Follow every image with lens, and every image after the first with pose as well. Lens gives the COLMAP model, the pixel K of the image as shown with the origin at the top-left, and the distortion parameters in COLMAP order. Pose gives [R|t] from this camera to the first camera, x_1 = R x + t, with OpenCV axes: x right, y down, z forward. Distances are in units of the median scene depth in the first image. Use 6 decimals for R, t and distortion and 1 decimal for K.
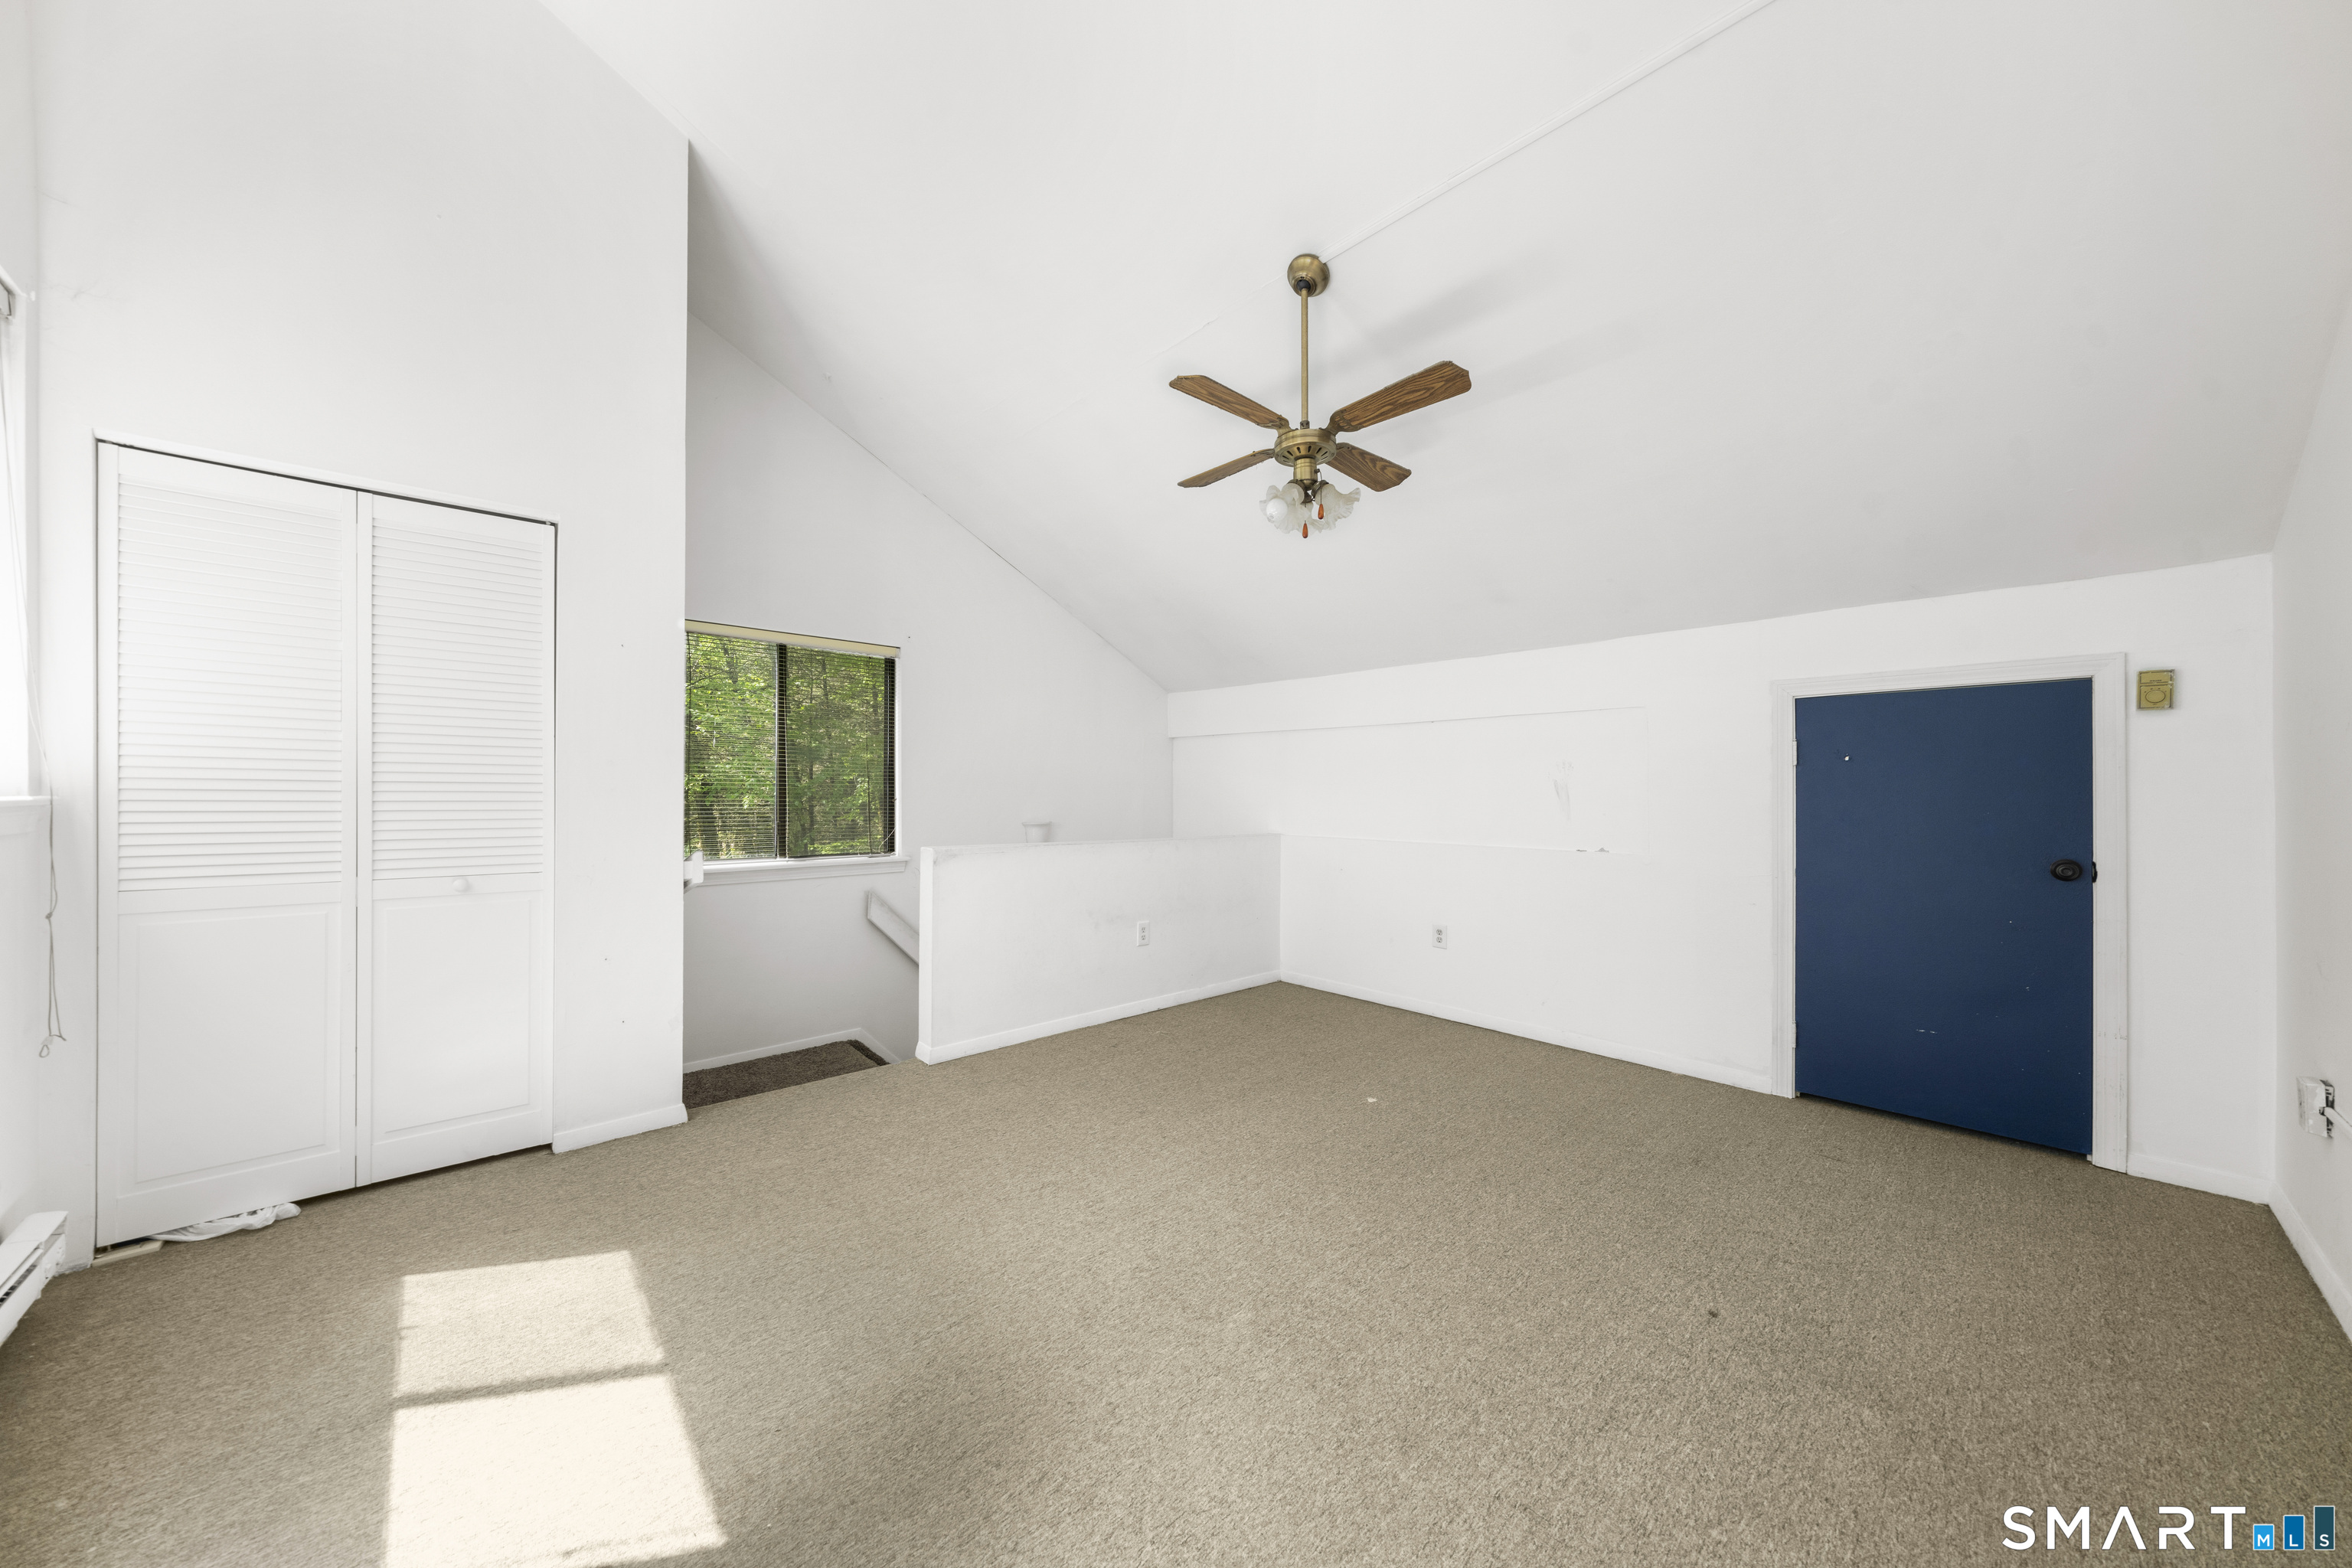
lens RADIAL K [[806.0, 0, 1172.2], [0, 806.0, 789.8], [0, 0, 1]] dist [-0.000776, -0.000012]
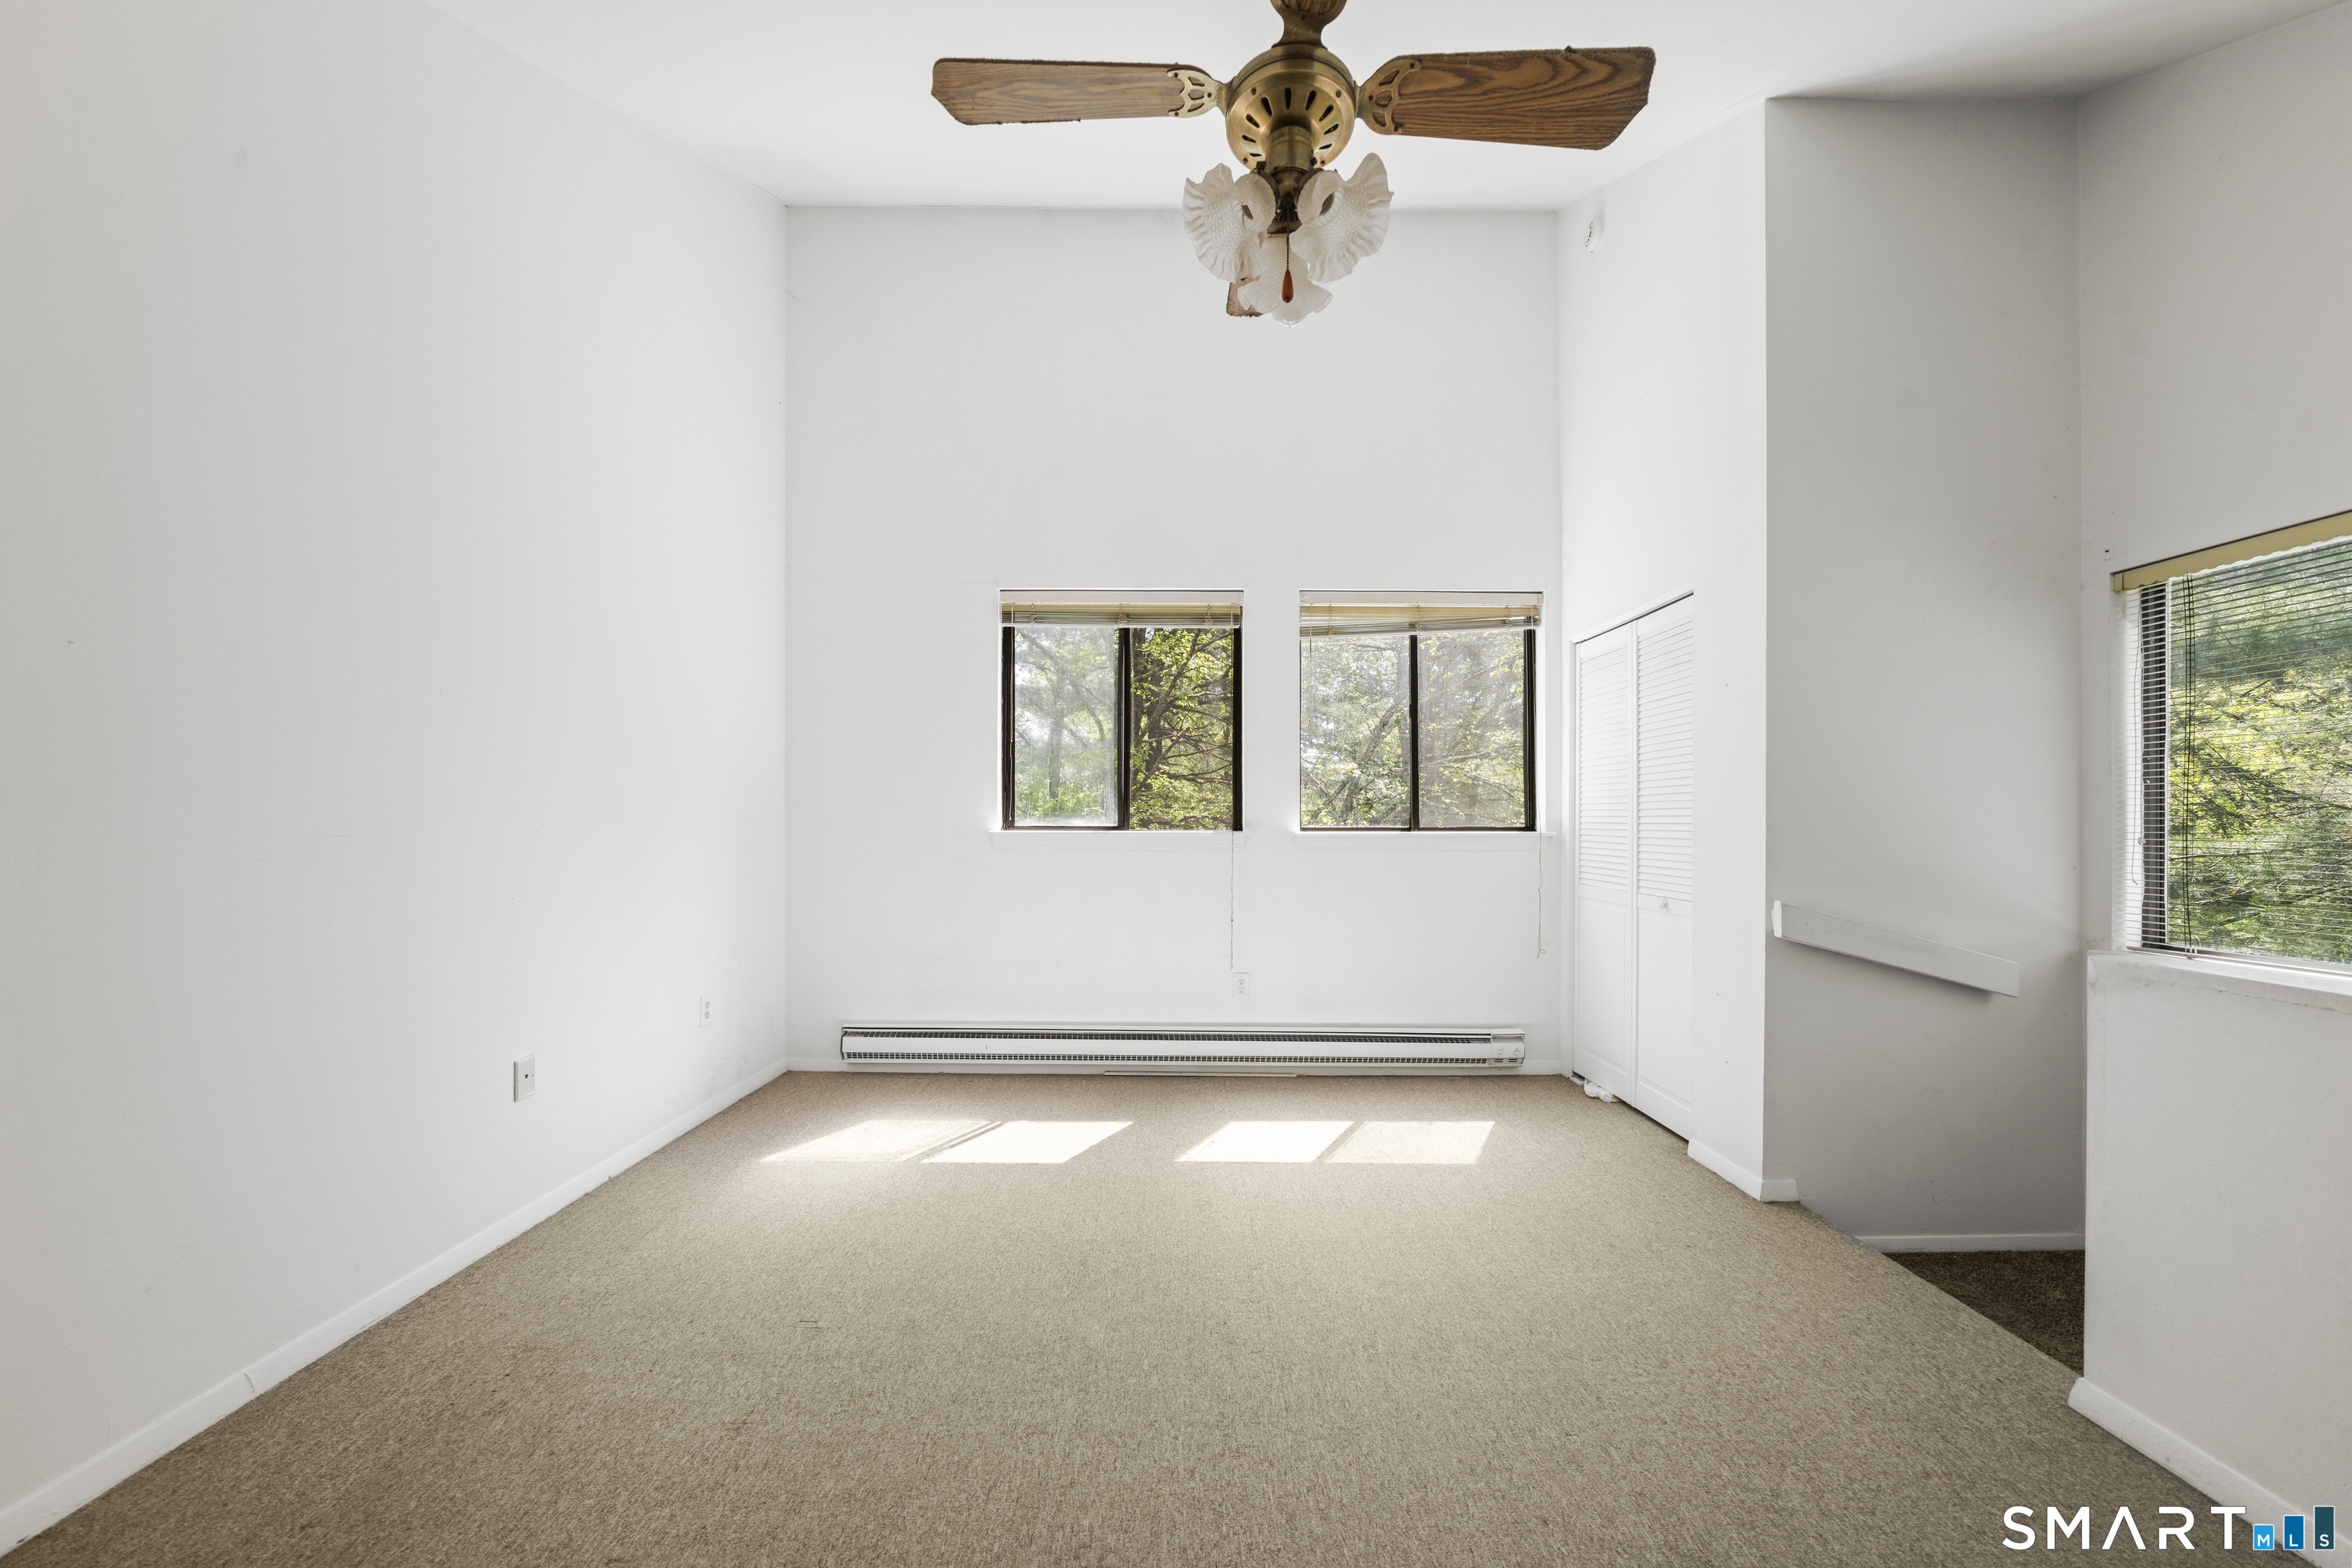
lens RADIAL K [[814.6, 0, 1179.2], [0, 814.6, 822.9], [0, 0, 1]] dist [-0.004750, -0.000052]
pose [[-0.673498, -0.009690, -0.739126, 0.662692], [-0.006729, 0.999953, -0.006978, 0.003695], [0.739159, 0.000274, -0.673531, 1.493770]]
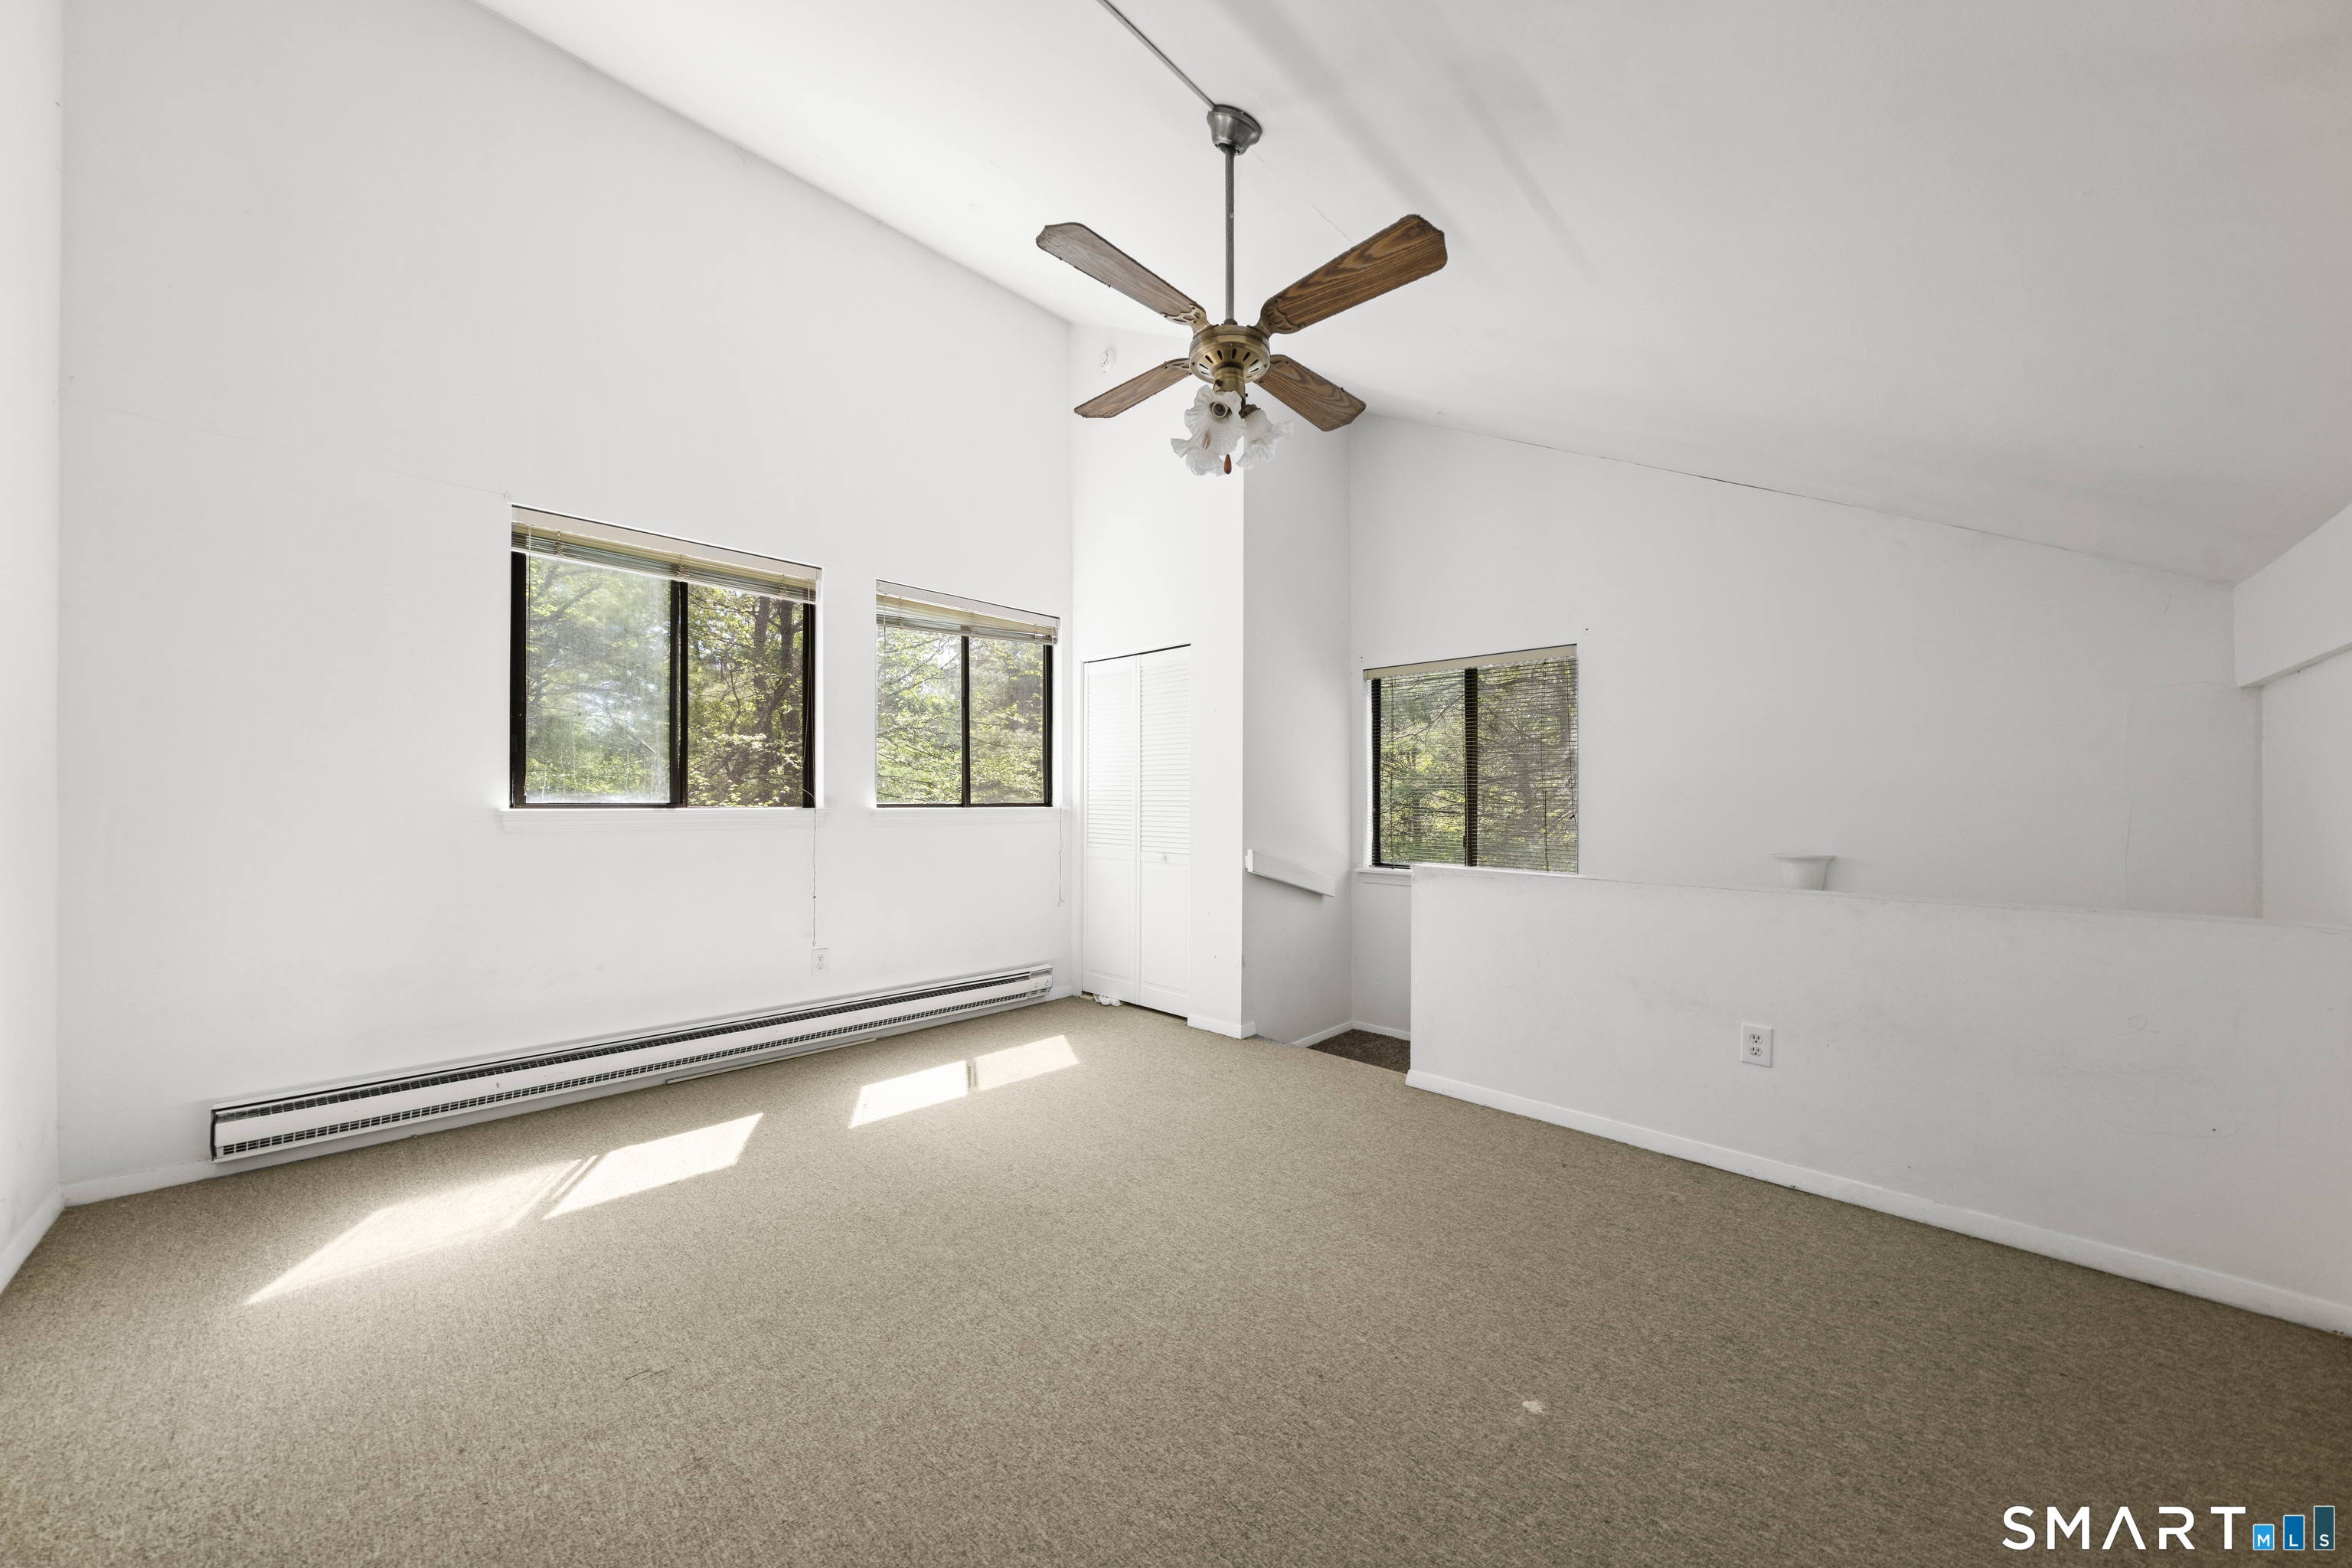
lens RADIAL K [[807.0, 0, 1172.1], [0, 807.0, 794.5], [0, 0, 1]] dist [-0.002865, -0.000072]
pose [[0.055040, -0.014989, -0.998372, 1.077473], [-0.002624, 0.999882, -0.015156, 0.003859], [0.998481, 0.003454, 0.054994, 1.057003]]
